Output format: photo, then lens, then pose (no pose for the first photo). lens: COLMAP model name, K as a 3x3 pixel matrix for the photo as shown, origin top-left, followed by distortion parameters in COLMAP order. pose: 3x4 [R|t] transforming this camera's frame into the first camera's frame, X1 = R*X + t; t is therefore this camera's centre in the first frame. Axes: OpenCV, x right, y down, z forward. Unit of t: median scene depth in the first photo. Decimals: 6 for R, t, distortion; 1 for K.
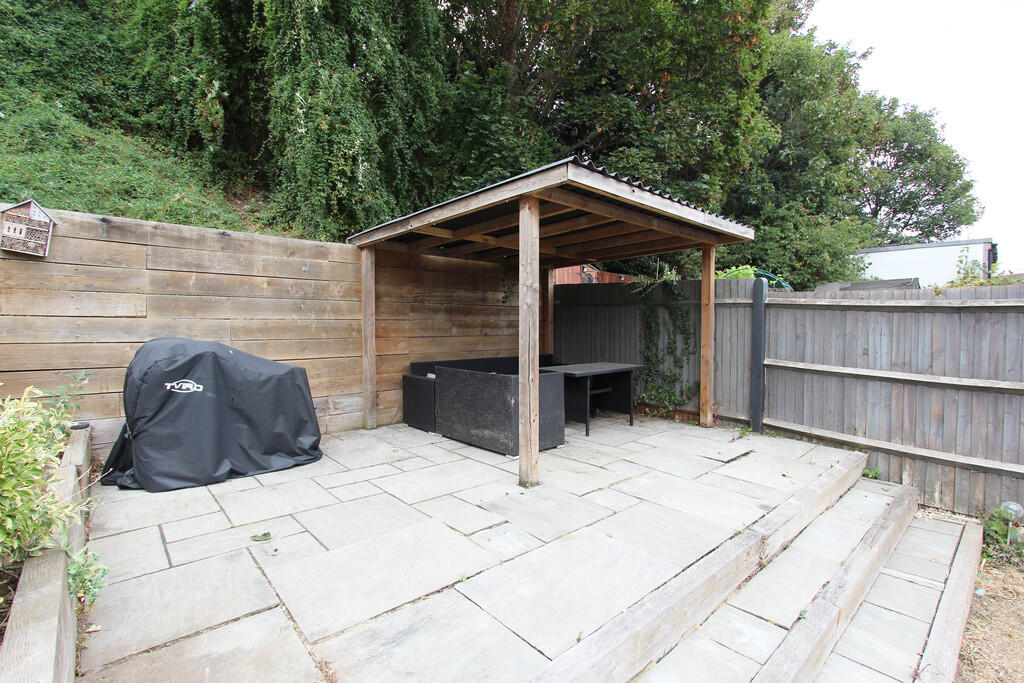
lens RADIAL K [[475.4, 0, 518.1], [0, 475.4, 344.2], [0, 0, 1]] dist [-0.017320, 0.003004]
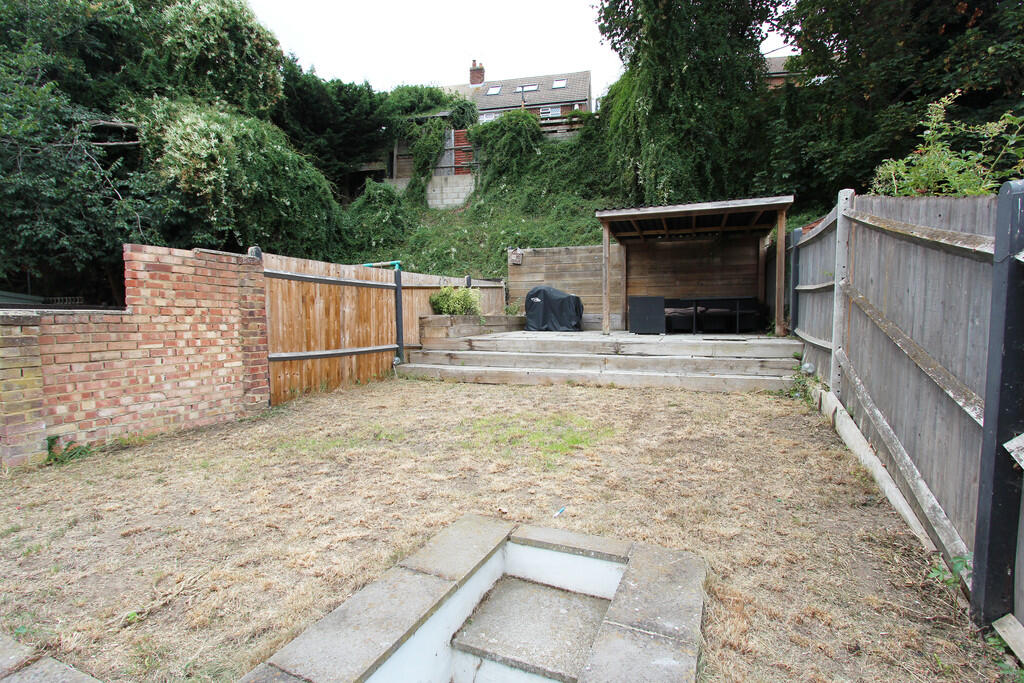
lens RADIAL K [[475.4, 0, 516.8], [0, 475.4, 341.0], [0, 0, 1]] dist [-0.017320, 0.003004]
pose [[0.447318, 0.046172, -0.893182, 1.386583], [-0.028328, 0.998897, 0.037450, 0.162666], [0.893926, 0.008550, 0.448132, -0.372177]]
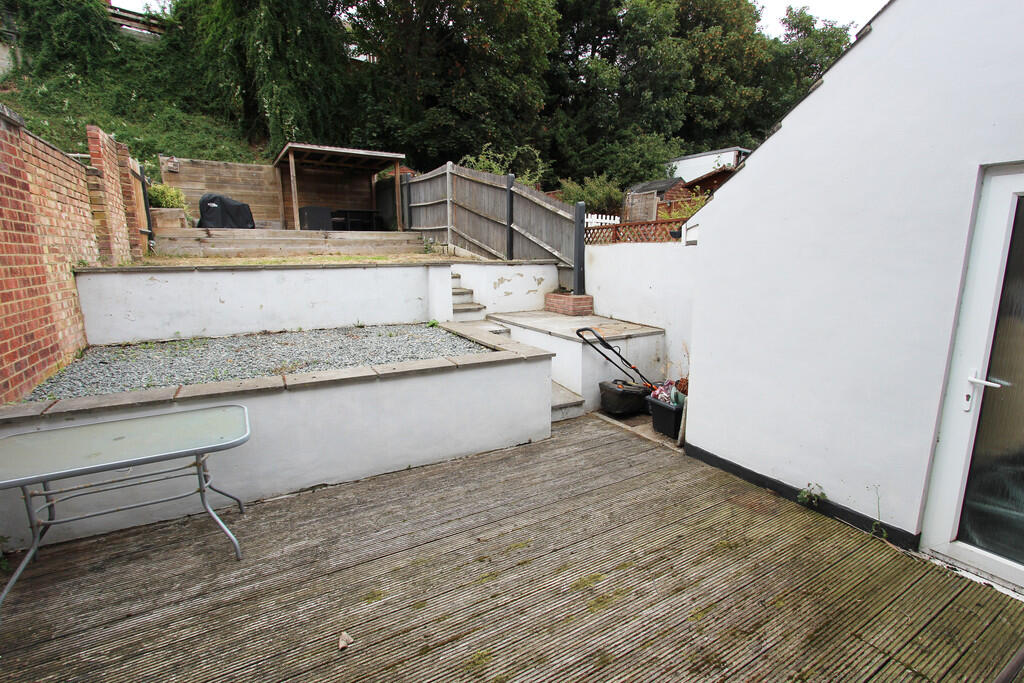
lens RADIAL K [[475.4, 0, 518.1], [0, 475.4, 343.1], [0, 0, 1]] dist [-0.017320, 0.003004]
pose [[0.985253, 0.032503, -0.167989, 1.573693], [-0.006196, 0.987926, 0.154804, 0.382117], [0.170992, -0.151480, 0.973558, -1.614814]]
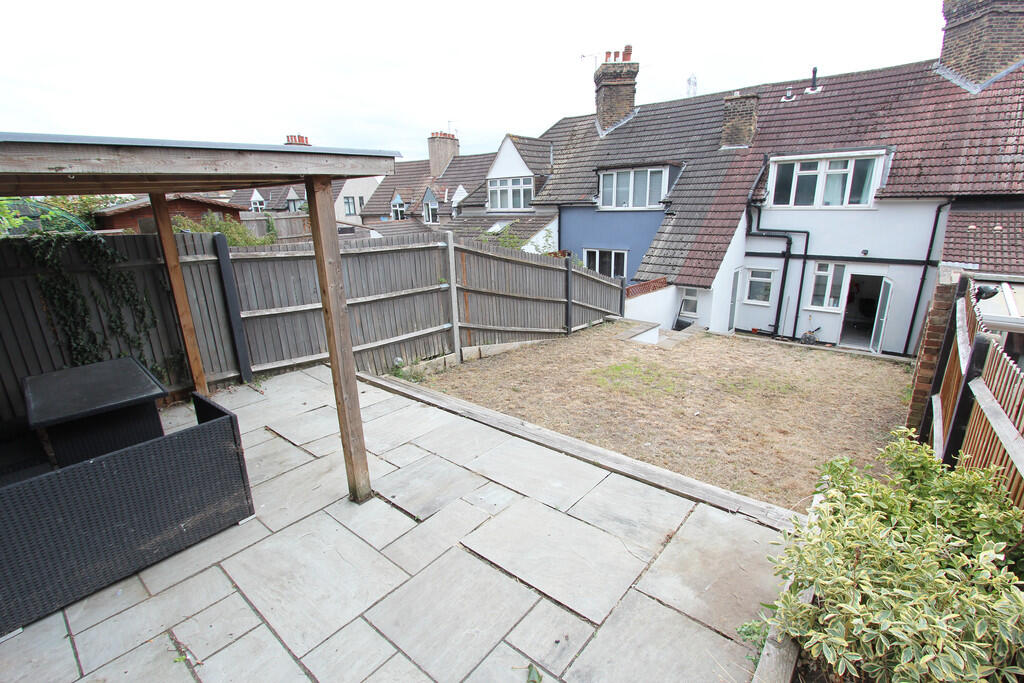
lens RADIAL K [[475.4, 0, 516.0], [0, 475.4, 347.5], [0, 0, 1]] dist [-0.017320, 0.003004]
pose [[-0.148210, -0.285861, 0.946740, -0.493346], [0.060472, 0.952902, 0.297188, -0.146330], [-0.987105, 0.101298, -0.123943, 0.473686]]
